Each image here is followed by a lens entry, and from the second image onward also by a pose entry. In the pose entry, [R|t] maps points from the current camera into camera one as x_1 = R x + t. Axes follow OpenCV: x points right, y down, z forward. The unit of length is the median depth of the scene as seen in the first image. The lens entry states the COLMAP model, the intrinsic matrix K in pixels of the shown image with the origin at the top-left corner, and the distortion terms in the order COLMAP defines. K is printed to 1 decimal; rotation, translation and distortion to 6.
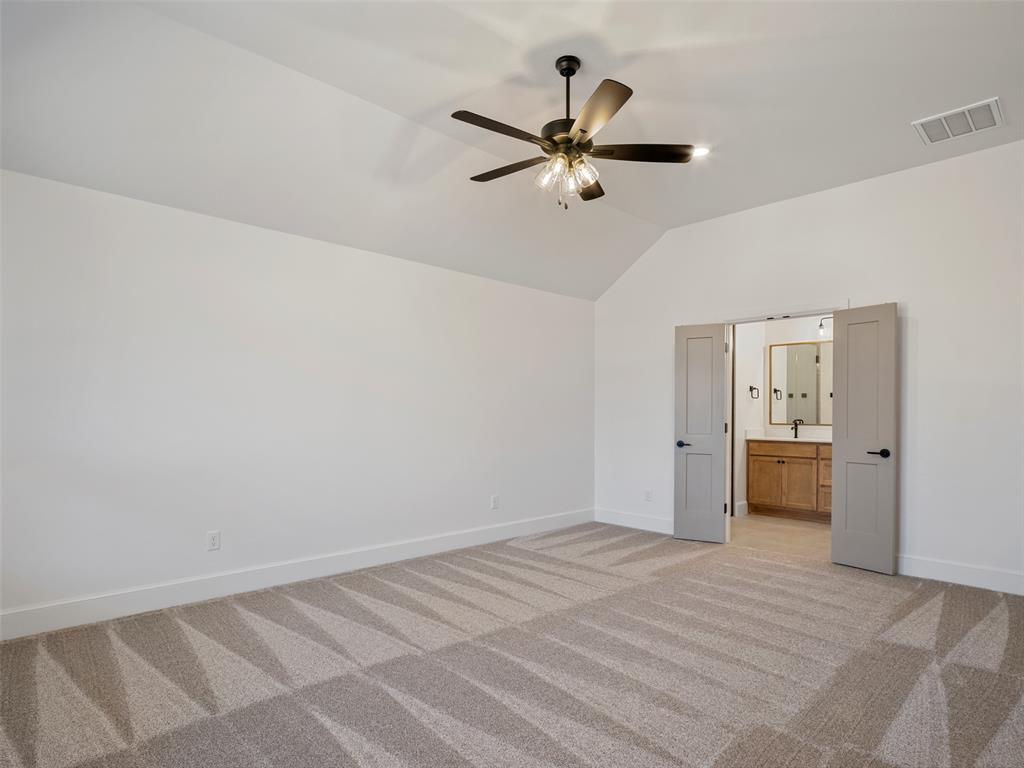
lens RADIAL K [[566.5, 0, 512.0], [0, 566.5, 416.3], [0, 0, 1]] dist [-0.021108, 0.000853]
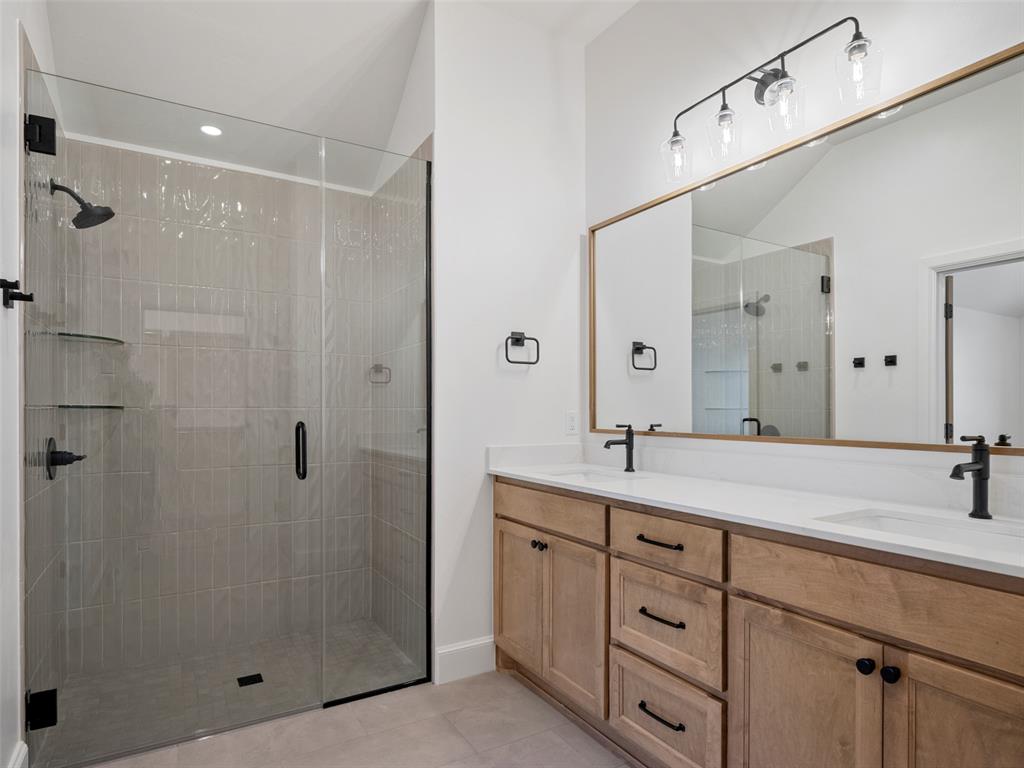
lens RADIAL K [[566.5, 0, 512.0], [0, 566.5, 416.3], [0, 0, 1]] dist [-0.021108, 0.000853]
pose [[0.971490, -0.007204, -0.236972, 0.699359], [0.008348, 0.999958, 0.003824, 0.002579], [0.236934, -0.005693, 0.971509, 0.859372]]
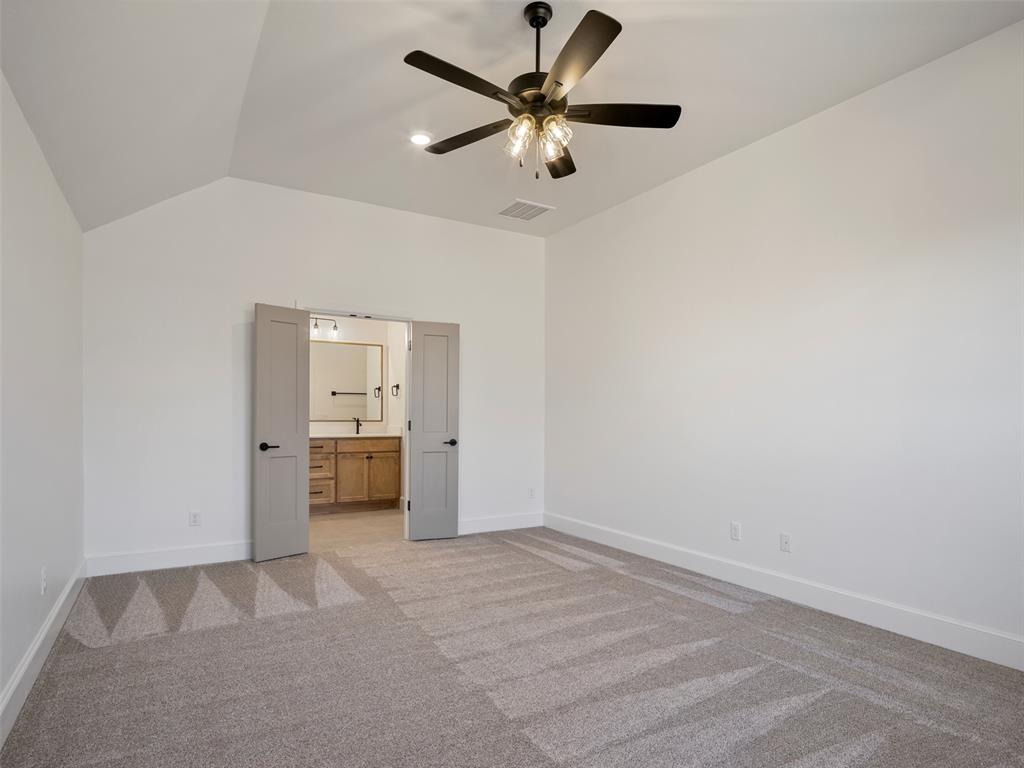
lens RADIAL K [[575.7, 0, 513.9], [0, 575.7, 407.1], [0, 0, 1]] dist [-0.017164, 0.001033]
pose [[0.244085, 0.004216, 0.969745, -0.446842], [0.000938, 0.999989, -0.004584, -0.005198], [-0.969753, 0.002029, 0.244079, 0.449050]]
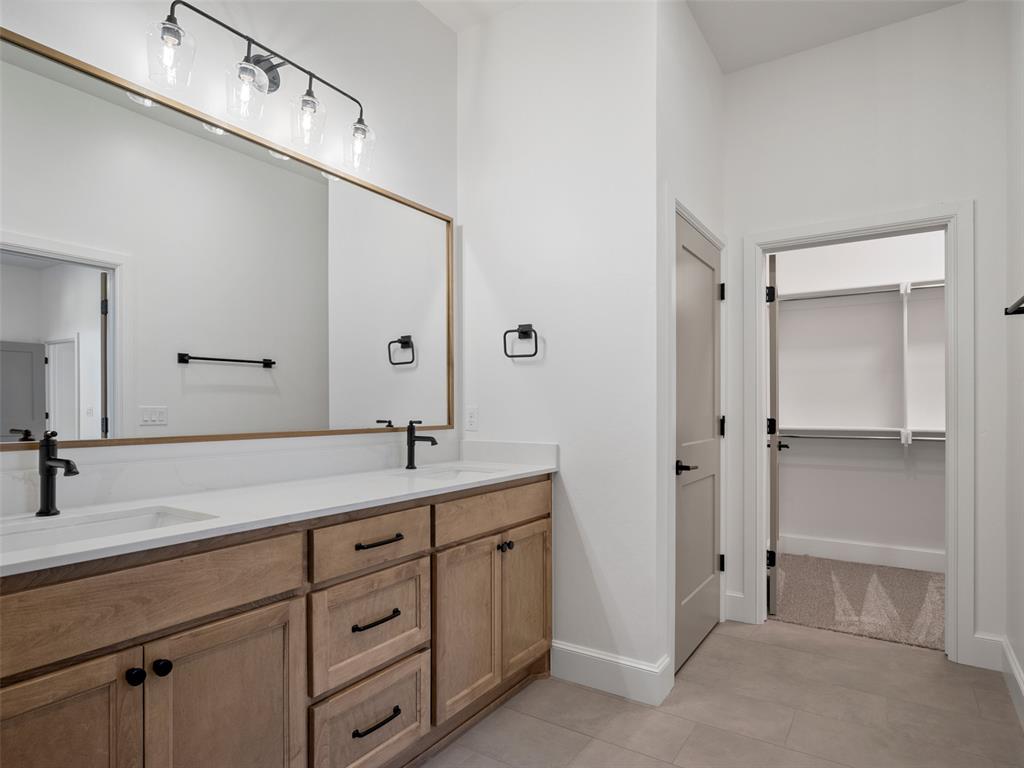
lens RADIAL K [[575.7, 0, 513.9], [0, 575.7, 407.1], [0, 0, 1]] dist [-0.017164, 0.001033]
pose [[-0.205992, -0.011961, 0.978481, 0.368802], [0.000567, 0.999924, 0.012343, -0.002128], [-0.978554, 0.003097, -0.205969, 1.194903]]
